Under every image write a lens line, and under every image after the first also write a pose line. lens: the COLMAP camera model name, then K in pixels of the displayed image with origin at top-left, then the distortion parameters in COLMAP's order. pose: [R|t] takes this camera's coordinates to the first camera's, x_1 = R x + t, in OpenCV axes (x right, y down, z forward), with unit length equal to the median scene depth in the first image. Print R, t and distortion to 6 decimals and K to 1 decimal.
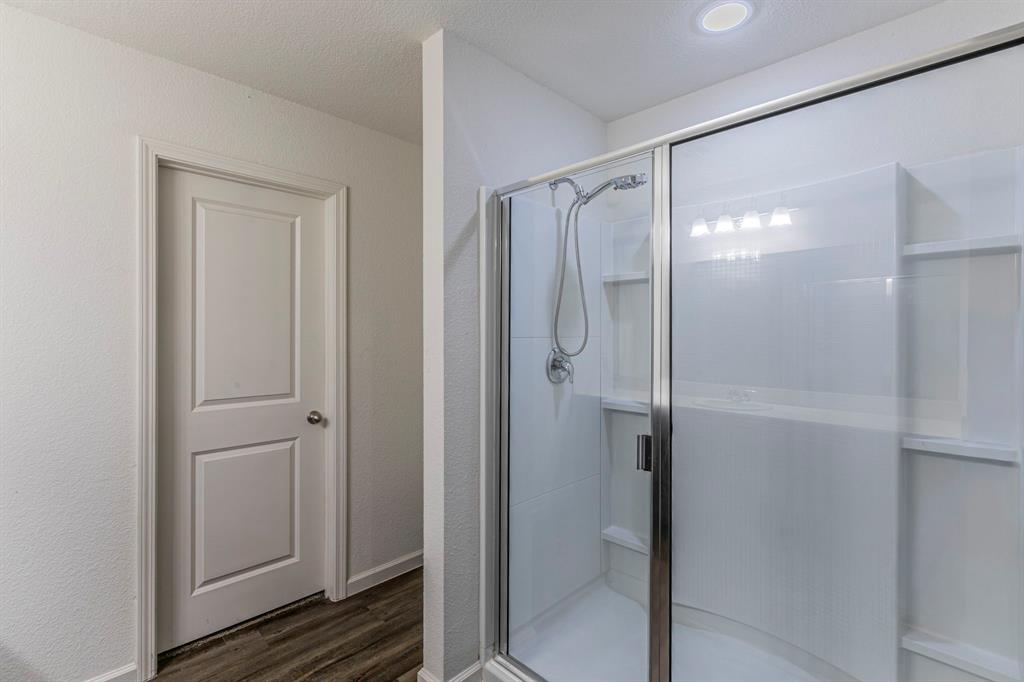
lens RADIAL K [[470.8, 0, 510.8], [0, 470.8, 337.3], [0, 0, 1]] dist [0.000696, 0.000420]
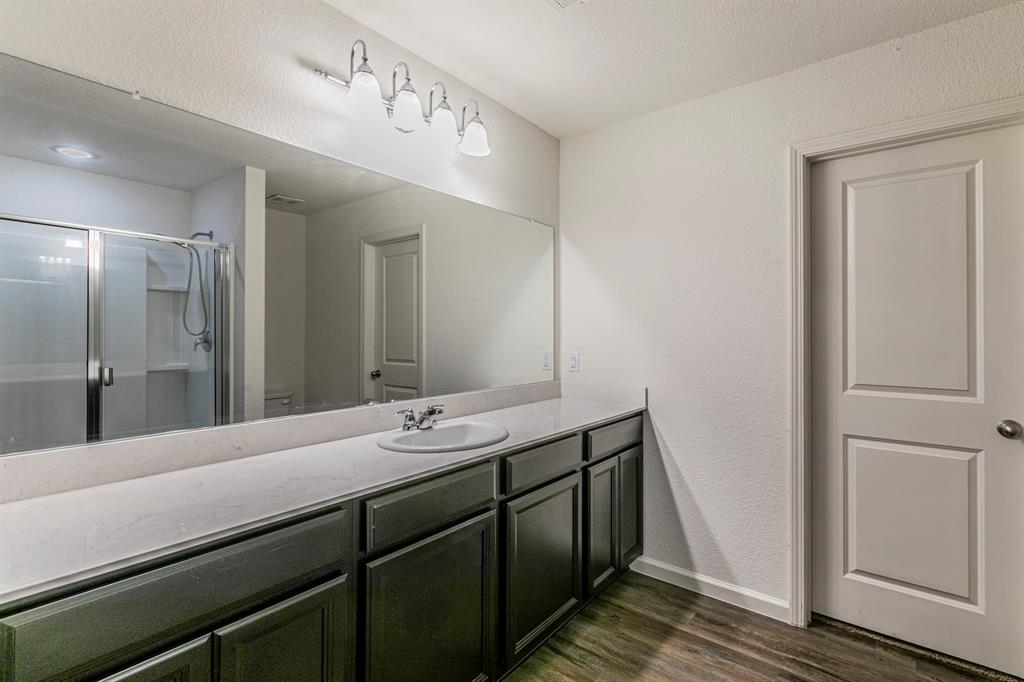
lens RADIAL K [[470.8, 0, 510.3], [0, 470.8, 330.1], [0, 0, 1]] dist [0.000696, 0.000420]
pose [[0.104510, -0.001461, -0.994523, 0.252104], [-0.012394, 0.999919, -0.002772, 0.033426], [0.994447, 0.012615, 0.104483, 0.178759]]
